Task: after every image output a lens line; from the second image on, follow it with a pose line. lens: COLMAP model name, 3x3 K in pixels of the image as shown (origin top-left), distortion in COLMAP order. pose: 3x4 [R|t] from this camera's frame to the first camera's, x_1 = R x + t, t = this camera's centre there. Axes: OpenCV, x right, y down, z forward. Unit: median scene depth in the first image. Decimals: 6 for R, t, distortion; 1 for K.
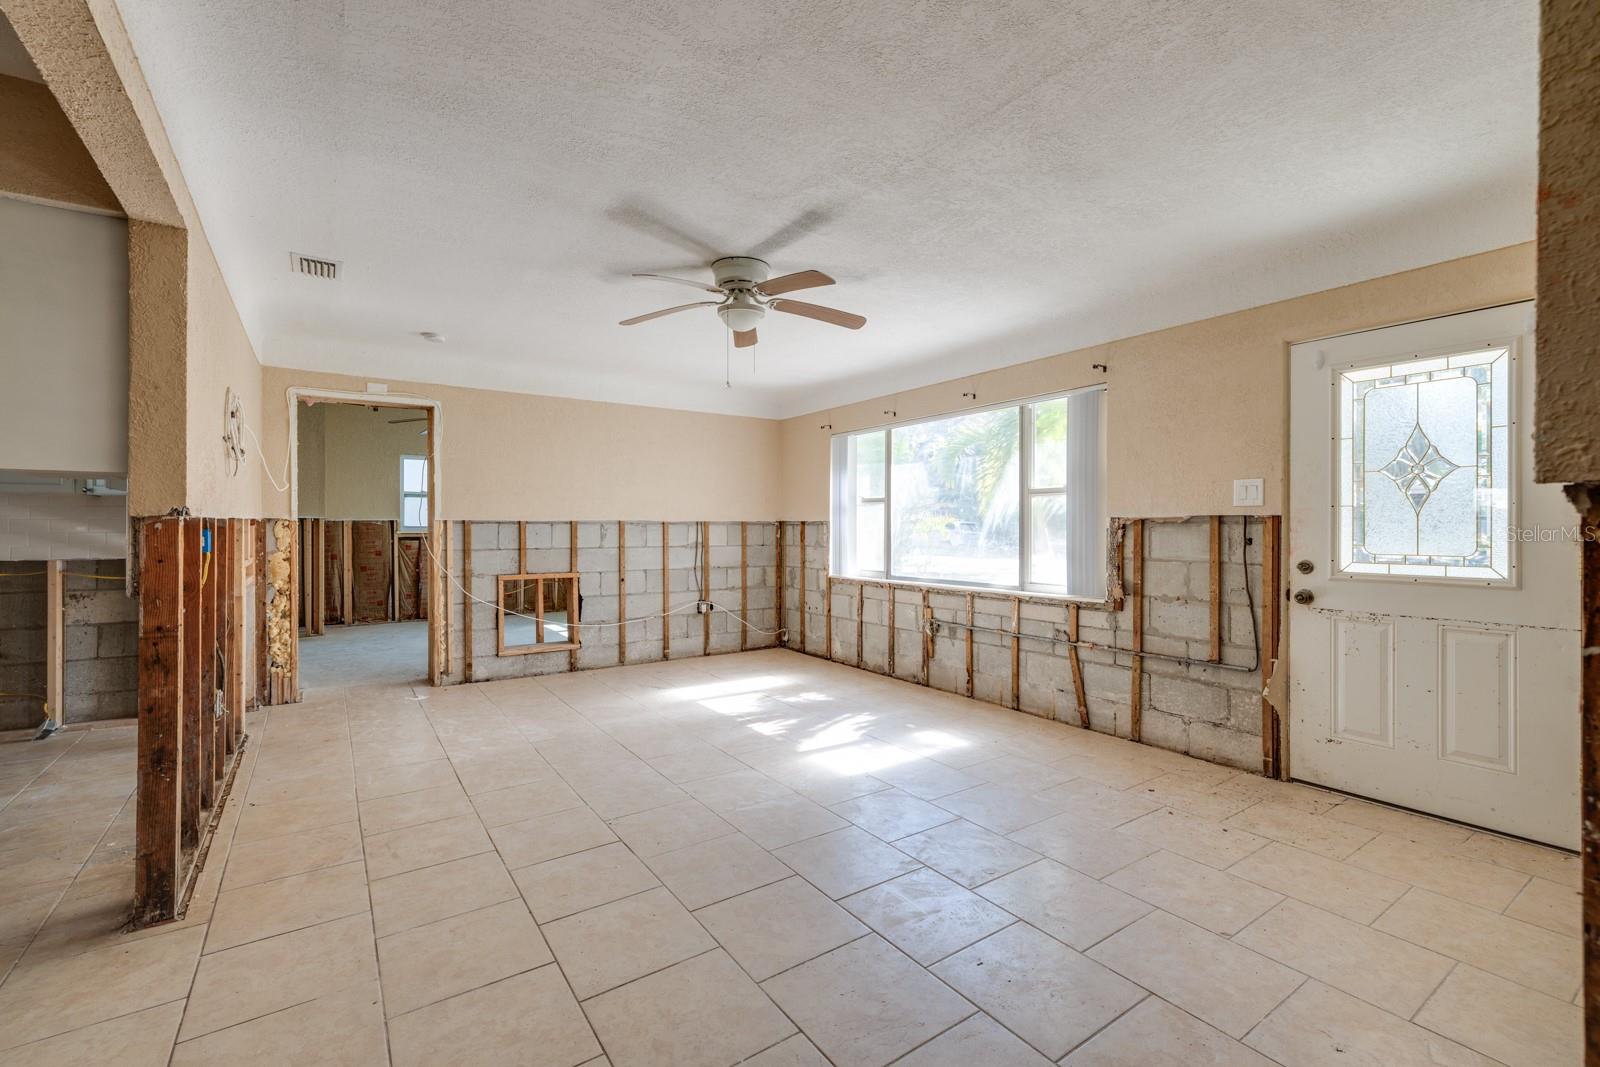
lens RADIAL K [[693.8, 0, 799.8], [0, 693.8, 522.7], [0, 0, 1]] dist [0.001266, -0.000113]
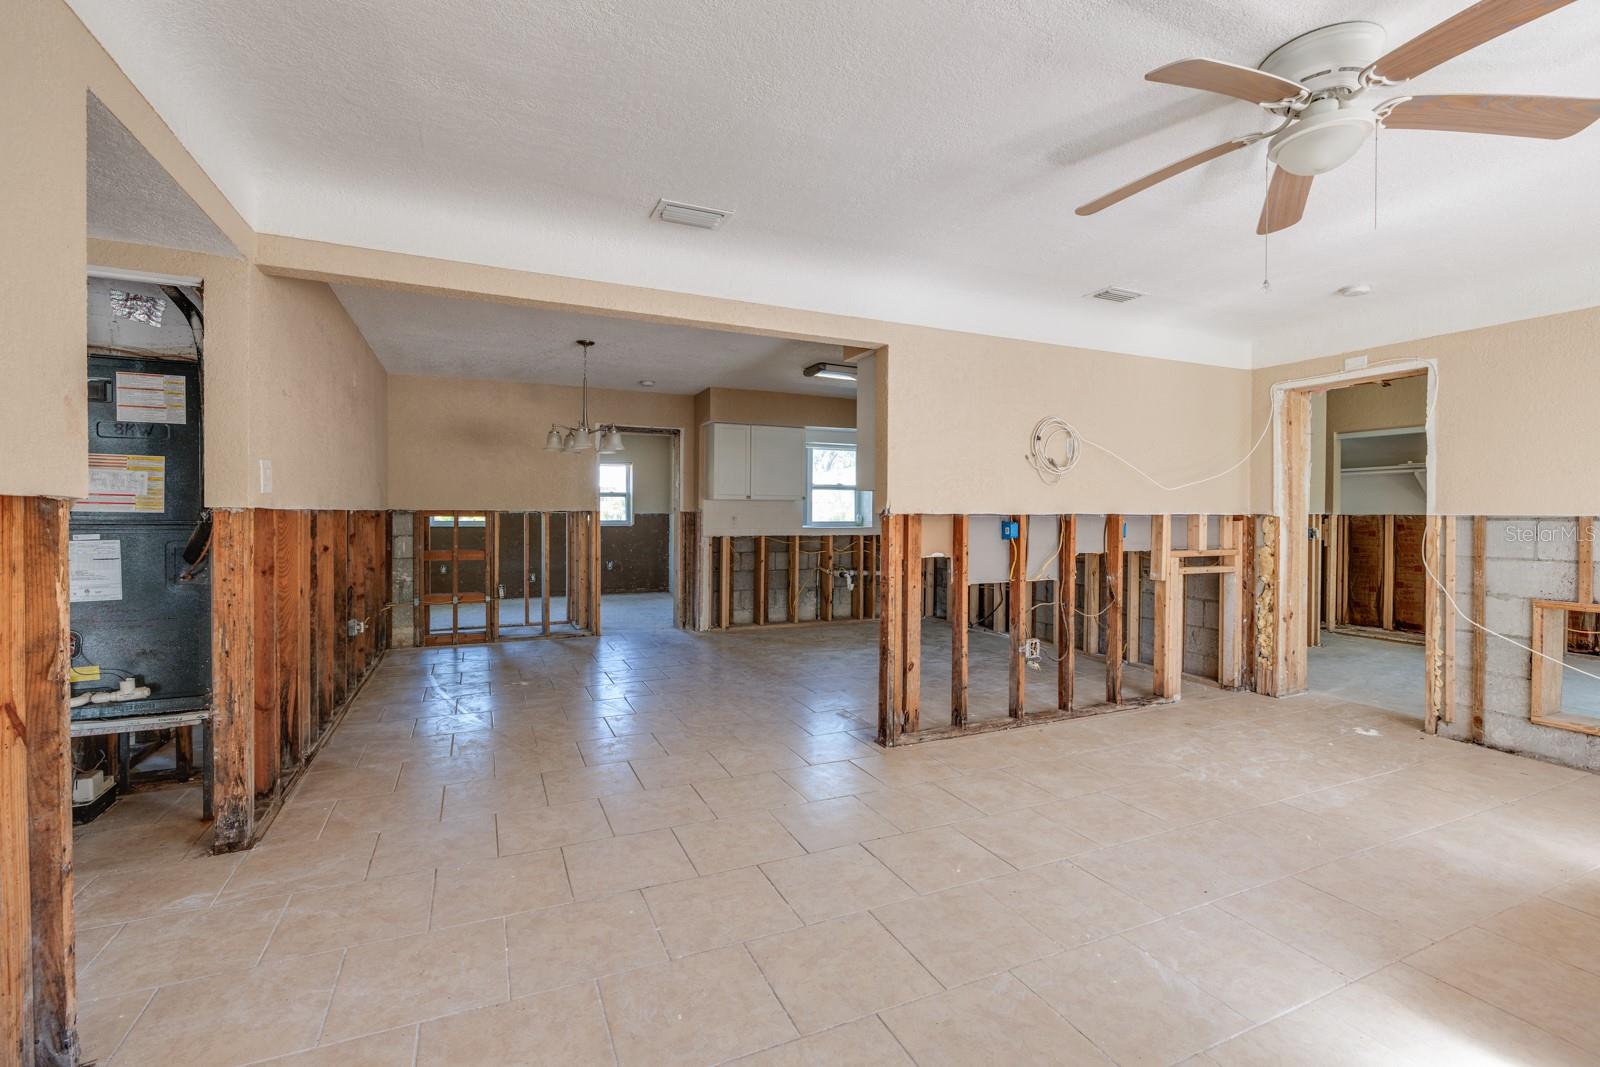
lens RADIAL K [[704.5, 0, 803.9], [0, 704.5, 524.3], [0, 0, 1]] dist [-0.002185, -0.000433]
pose [[-0.169954, 0.010806, -0.985393, 0.438938], [-0.002505, 0.999932, 0.011397, -0.001307], [0.985449, 0.004405, -0.169916, 0.560170]]
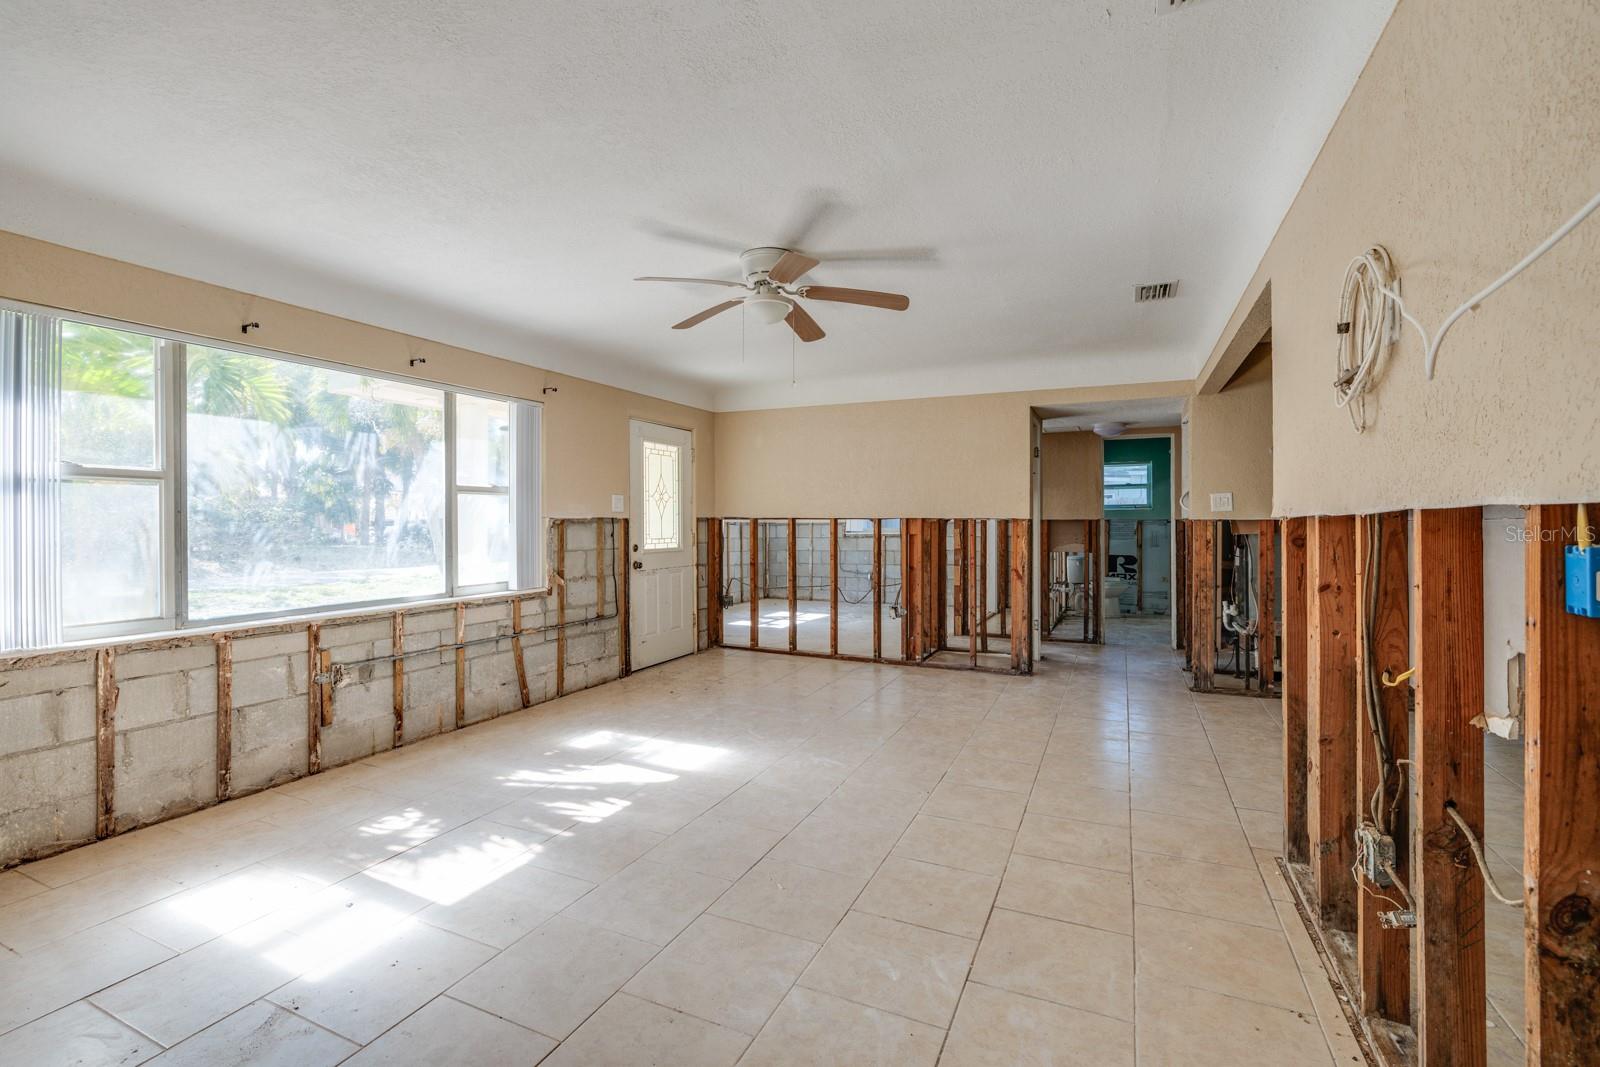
lens RADIAL K [[704.5, 0, 803.9], [0, 704.5, 524.3], [0, 0, 1]] dist [-0.002185, -0.000433]
pose [[-0.517797, -0.002795, 0.855499, -0.767413], [-0.003223, 0.999994, 0.001316, 0.000663], [-0.855497, -0.002076, -0.517803, 1.185773]]
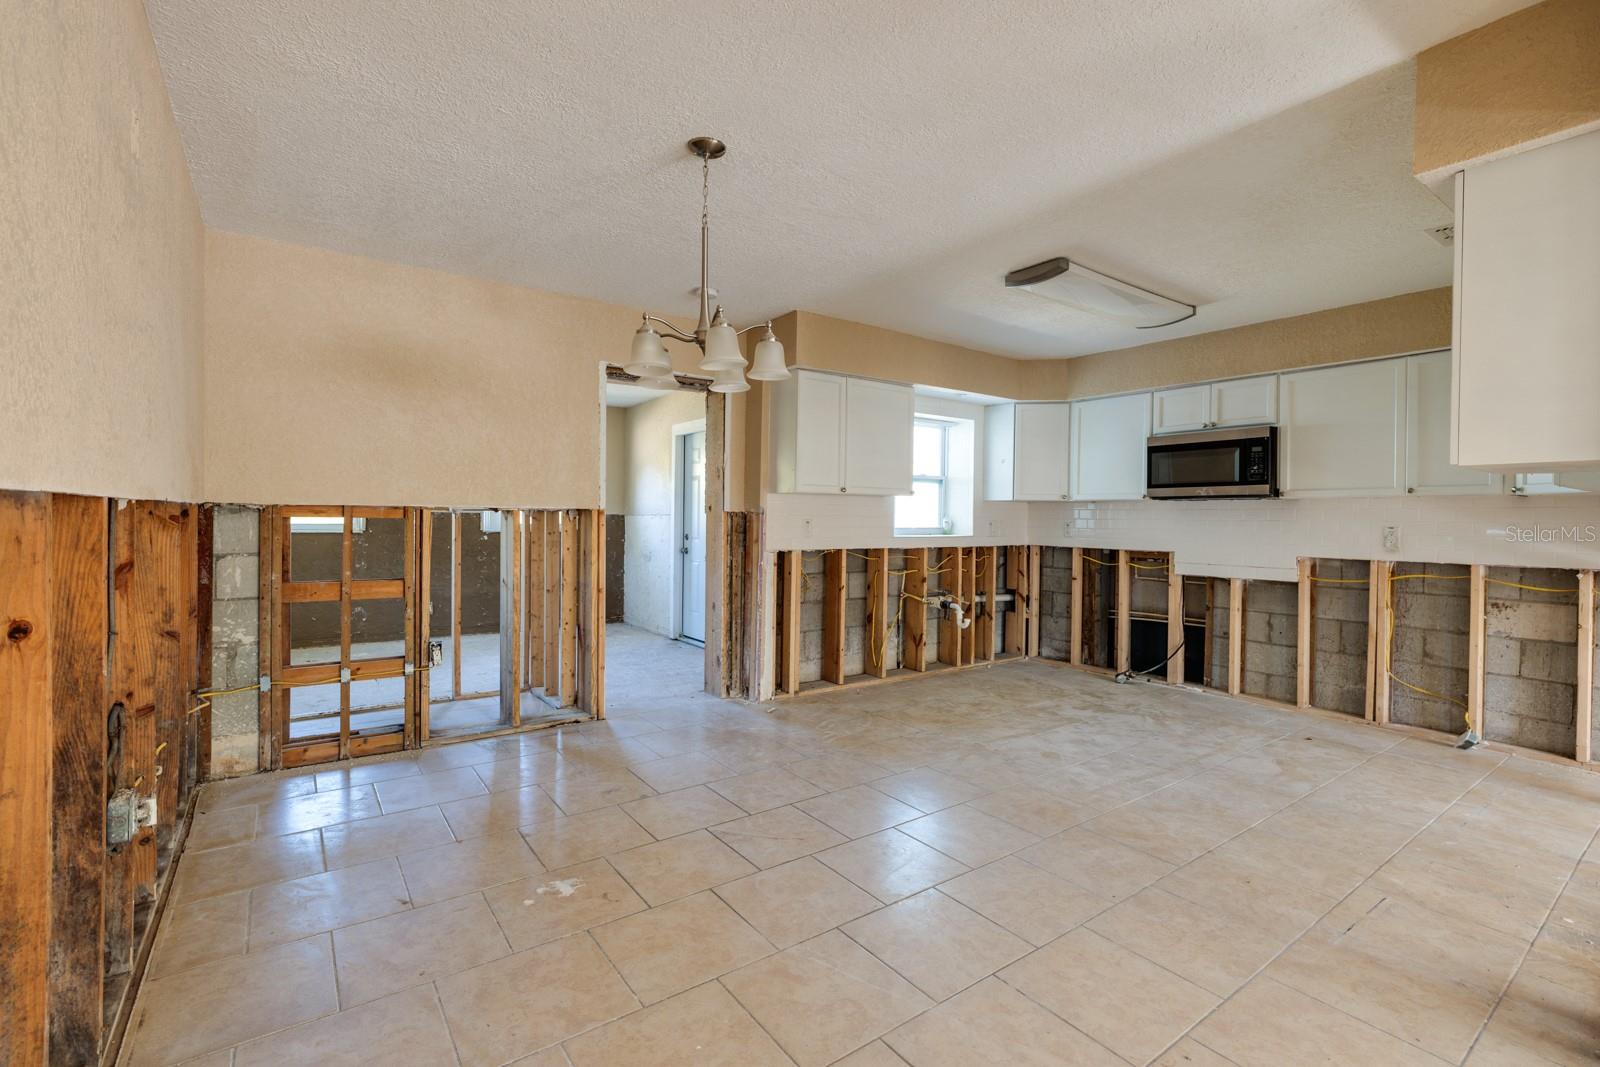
lens RADIAL K [[715.5, 0, 803.9], [0, 715.5, 524.6], [0, 0, 1]] dist [-0.001253, -0.000514]
pose [[0.027167, 0.007138, -0.999605, -0.114423], [-0.008544, 0.999940, 0.006908, -0.000119], [0.999594, 0.008353, 0.027226, 0.047625]]
